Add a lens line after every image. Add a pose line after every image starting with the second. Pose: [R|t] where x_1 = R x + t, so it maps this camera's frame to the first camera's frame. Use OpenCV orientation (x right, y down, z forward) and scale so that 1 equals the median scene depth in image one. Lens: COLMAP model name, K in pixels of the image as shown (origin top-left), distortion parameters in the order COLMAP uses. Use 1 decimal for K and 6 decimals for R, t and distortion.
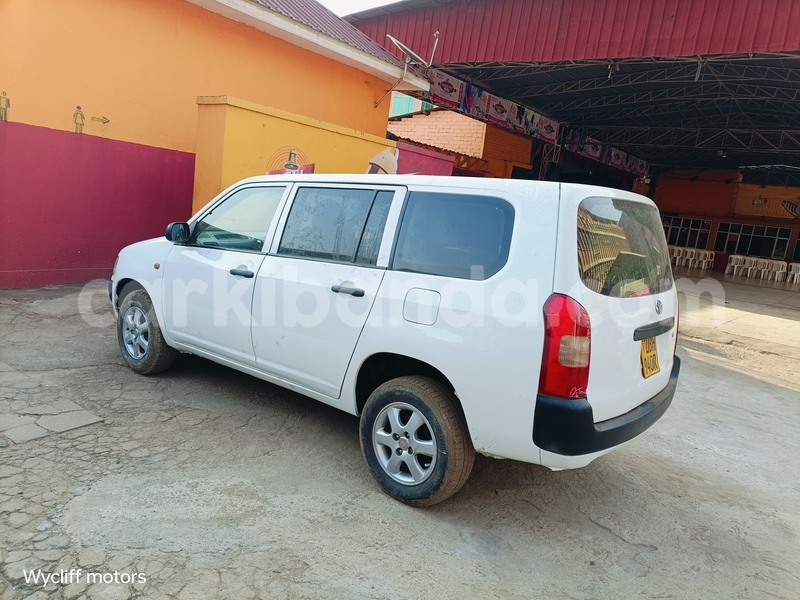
lens RADIAL K [[579.0, 0, 396.2], [0, 579.0, 320.3], [0, 0, 1]] dist [0.020801, -0.001200]
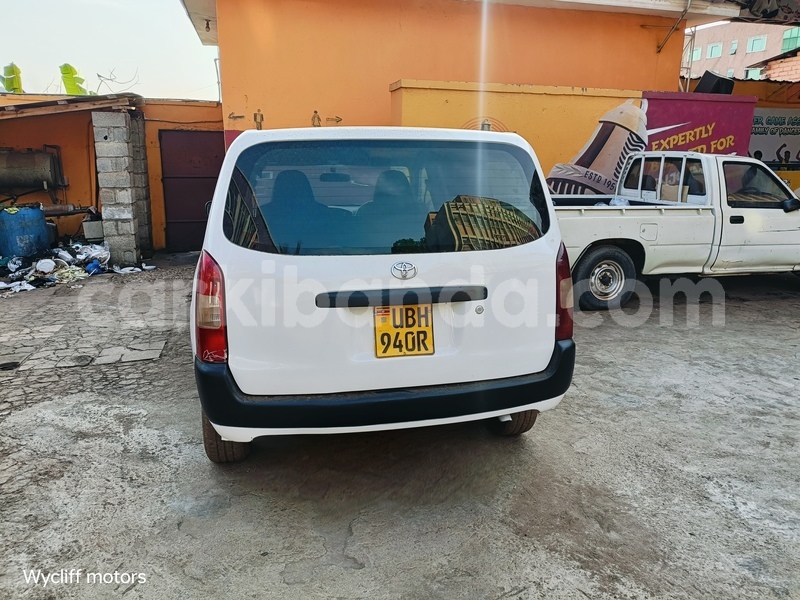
lens RADIAL K [[604.4, 0, 400.0], [0, 604.4, 300.0], [0, 0, 1]] dist [0.020784, -0.003408]
pose [[0.786722, 0.039430, -0.616047, 0.654565], [-0.045649, 0.998942, 0.005642, 0.009933], [0.615618, 0.023683, 0.787689, 0.242298]]
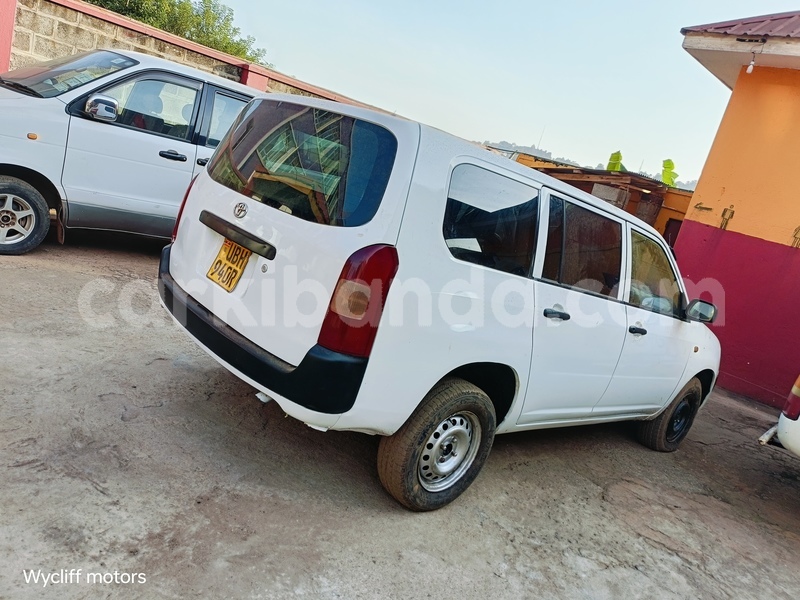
lens RADIAL K [[604.4, 0, 400.0], [0, 604.4, 300.0], [0, 0, 1]] dist [0.020784, -0.003408]
pose [[-0.107173, 0.063949, -0.992182, 0.930162], [-0.466362, 0.878102, 0.106972, -0.078766], [0.878078, 0.474180, -0.064286, 0.914890]]
